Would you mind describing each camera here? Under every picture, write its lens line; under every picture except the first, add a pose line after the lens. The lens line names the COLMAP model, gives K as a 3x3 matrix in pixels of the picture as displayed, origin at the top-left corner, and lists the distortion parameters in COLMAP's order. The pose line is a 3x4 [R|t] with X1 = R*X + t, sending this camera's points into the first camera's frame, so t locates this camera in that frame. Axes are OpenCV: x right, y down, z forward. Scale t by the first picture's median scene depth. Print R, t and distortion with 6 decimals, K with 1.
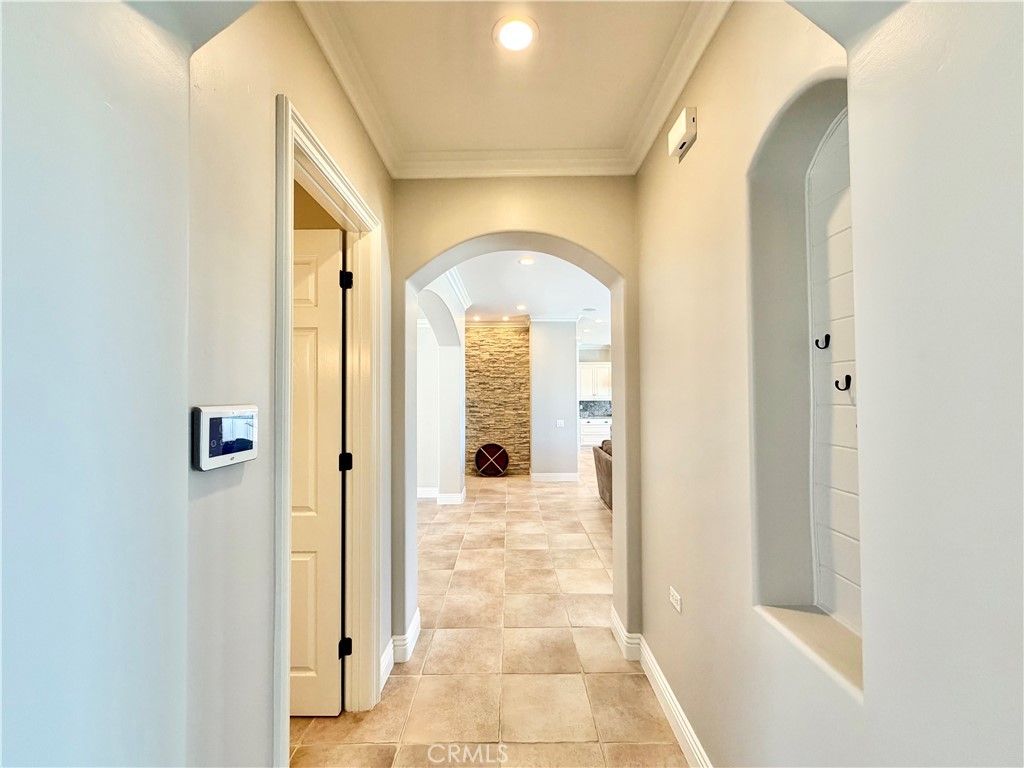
lens RADIAL K [[408.1, 0, 514.4], [0, 408.1, 386.2], [0, 0, 1]] dist [-0.001586, 0.000102]
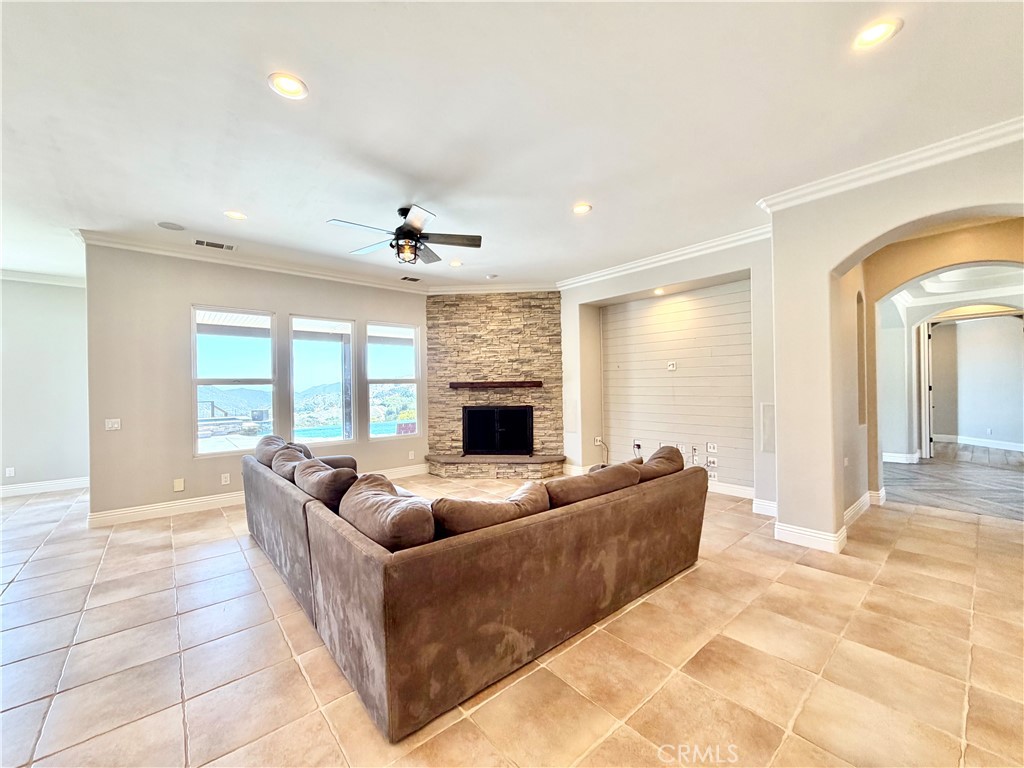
lens RADIAL K [[408.1, 0, 512.3], [0, 408.1, 385.8], [0, 0, 1]] dist [-0.001586, 0.000102]
pose [[-0.640786, 0.016015, 0.767553, -0.026265], [0.002476, 0.999820, -0.018793, 0.039927], [-0.767716, -0.010142, -0.640710, 0.859528]]
